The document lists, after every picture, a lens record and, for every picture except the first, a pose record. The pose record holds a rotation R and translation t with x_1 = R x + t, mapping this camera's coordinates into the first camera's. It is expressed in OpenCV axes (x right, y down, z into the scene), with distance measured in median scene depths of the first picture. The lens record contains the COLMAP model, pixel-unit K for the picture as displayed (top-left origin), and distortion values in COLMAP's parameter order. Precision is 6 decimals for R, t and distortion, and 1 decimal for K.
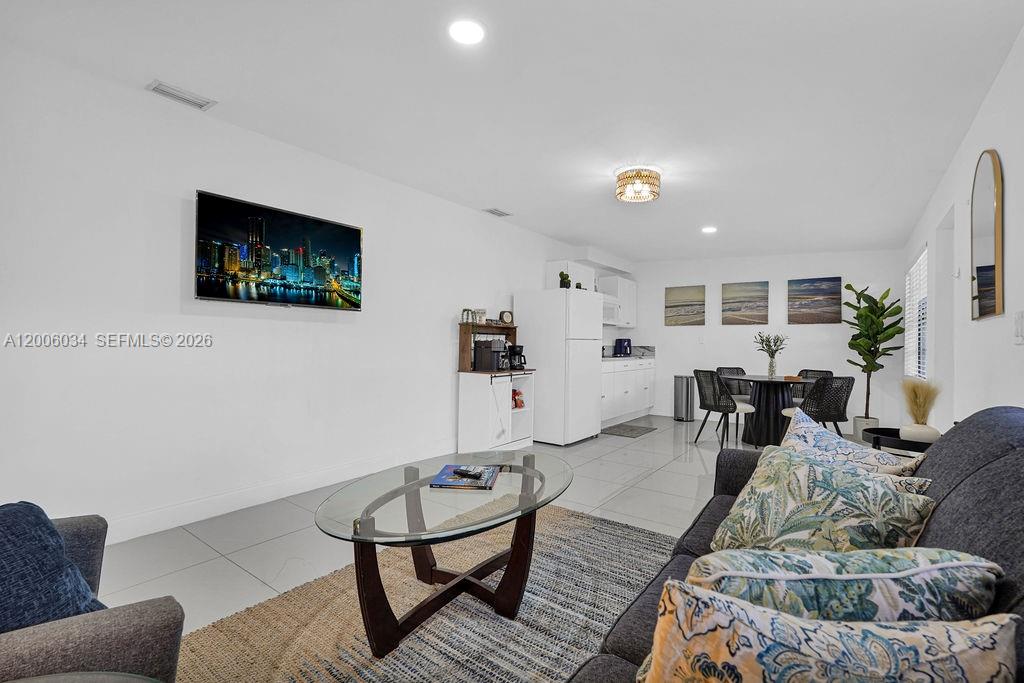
lens RADIAL K [[463.5, 0, 513.1], [0, 463.5, 343.3], [0, 0, 1]] dist [-0.019521, 0.009987]
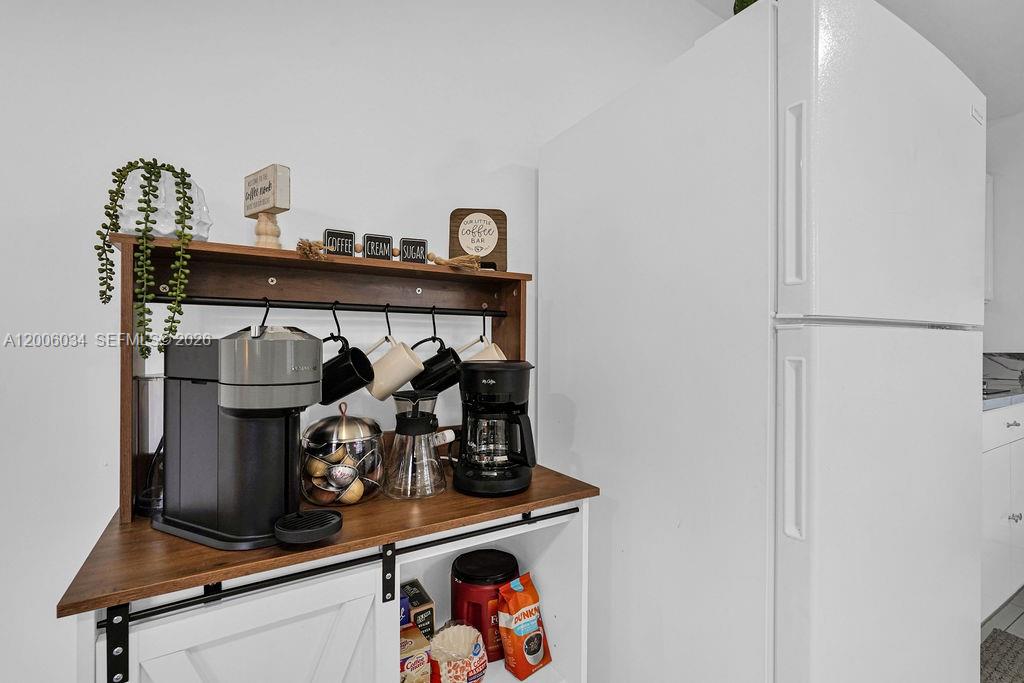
lens RADIAL K [[463.5, 0, 513.1], [0, 463.5, 343.3], [0, 0, 1]] dist [-0.019521, 0.009987]
pose [[0.922476, -0.009424, -0.385940, 0.081913], [0.008127, 0.999955, -0.004993, -0.002334], [0.385970, 0.001469, 0.922510, 0.740411]]
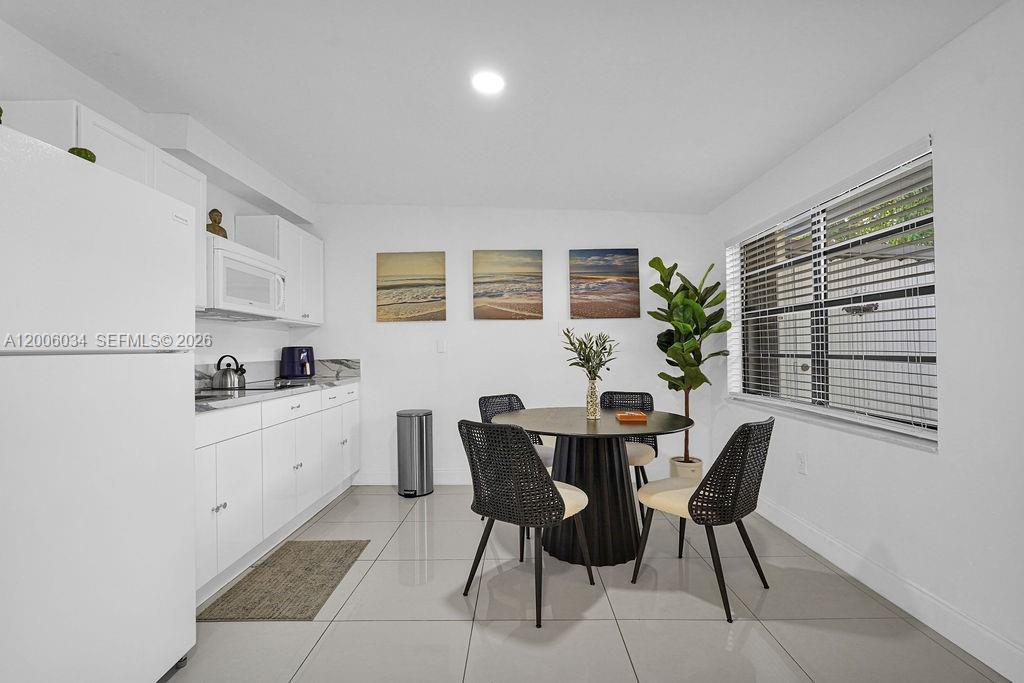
lens RADIAL K [[463.5, 0, 513.1], [0, 463.5, 343.3], [0, 0, 1]] dist [-0.019521, 0.009987]
pose [[0.812678, -0.013866, 0.582548, 0.185415], [0.021567, 0.999748, -0.006290, -0.006598], [-0.582314, 0.017675, 0.812772, 0.614533]]
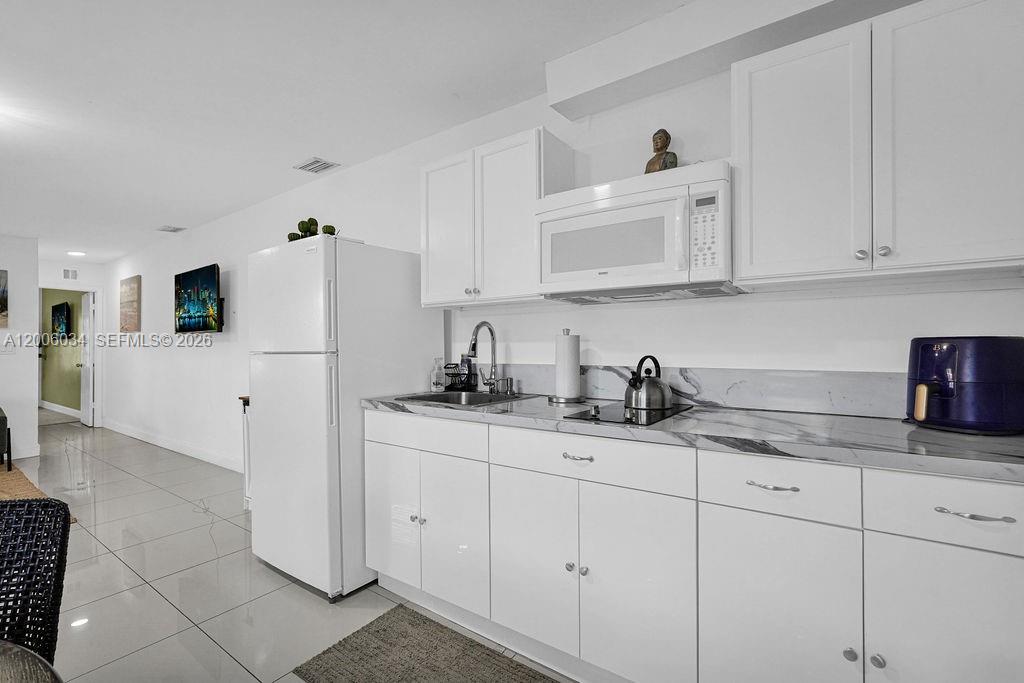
lens RADIAL K [[463.5, 0, 513.1], [0, 463.5, 343.3], [0, 0, 1]] dist [-0.019521, 0.009987]
pose [[0.009640, -0.015954, -0.999826, 0.576972], [0.009285, 0.999831, -0.015864, -0.008069], [0.999910, -0.009131, 0.009787, 1.151324]]
